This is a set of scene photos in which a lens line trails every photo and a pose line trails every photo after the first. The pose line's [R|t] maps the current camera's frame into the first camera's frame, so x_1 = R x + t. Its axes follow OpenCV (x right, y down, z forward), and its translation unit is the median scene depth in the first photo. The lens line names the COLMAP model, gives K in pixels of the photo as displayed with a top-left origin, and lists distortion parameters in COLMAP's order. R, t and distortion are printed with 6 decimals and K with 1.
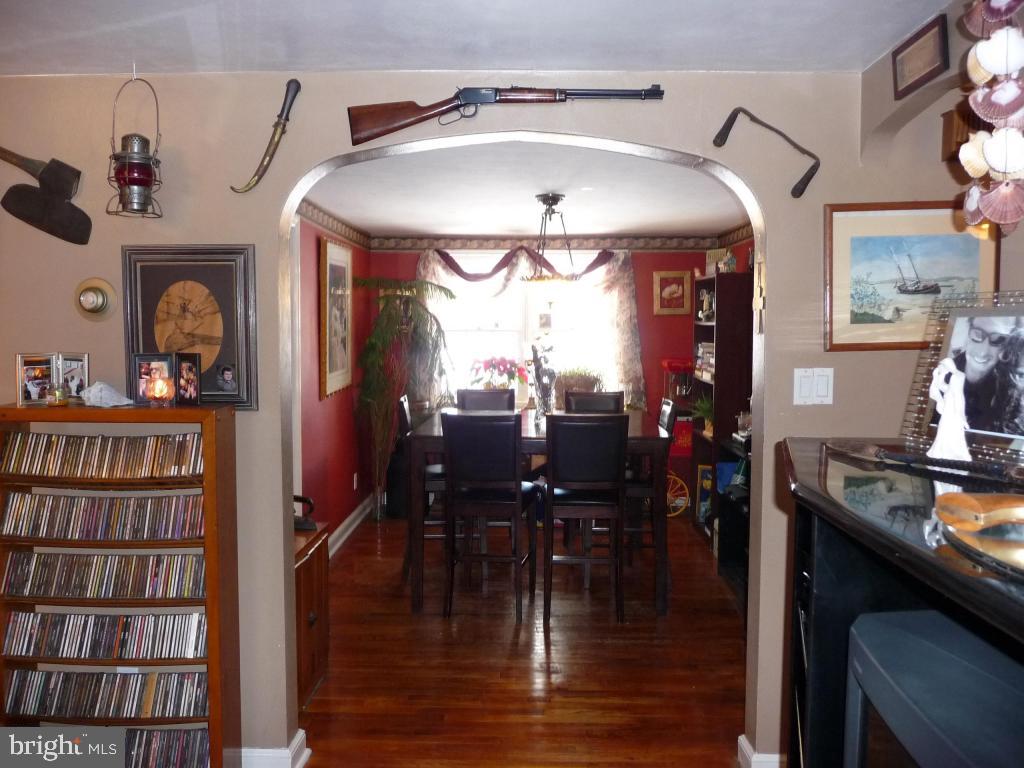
lens RADIAL K [[855.3, 0, 512.0], [0, 855.3, 384.0], [0, 0, 1]] dist [-0.014305, -0.003128]
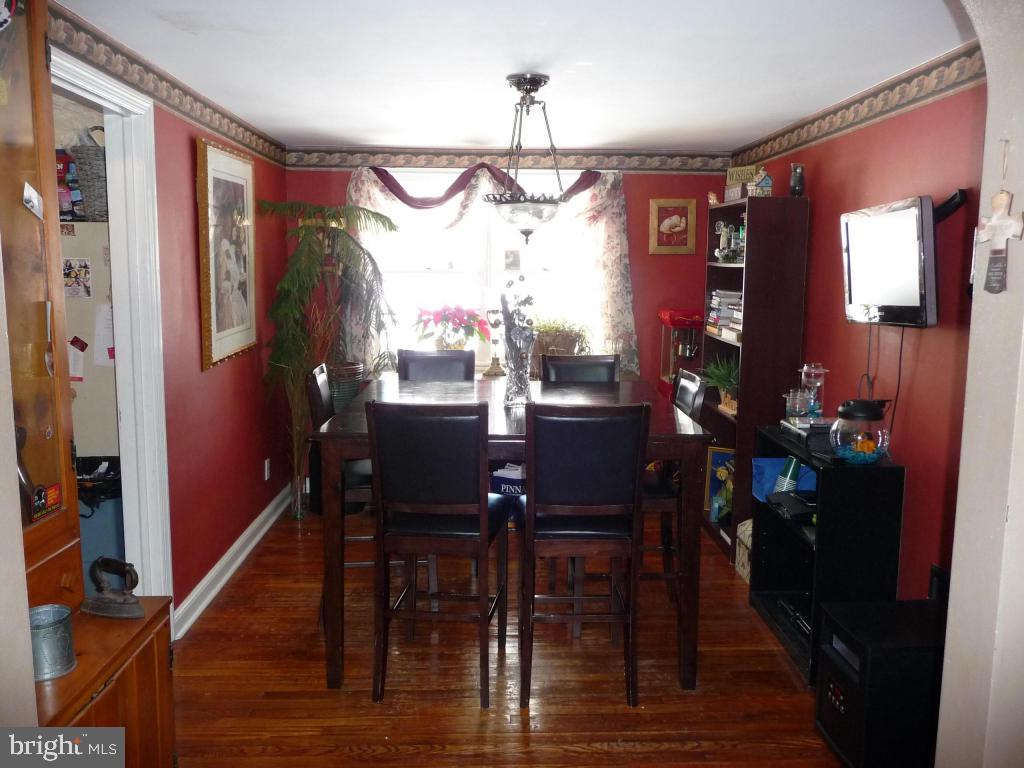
lens RADIAL K [[848.5, 0, 512.0], [0, 848.5, 384.0], [0, 0, 1]] dist [-0.052917, 0.040610]
pose [[0.998594, -0.001271, 0.052987, -0.003233], [-0.002430, 0.997563, 0.069732, -0.015797], [-0.052947, -0.069762, 0.996158, 0.230923]]
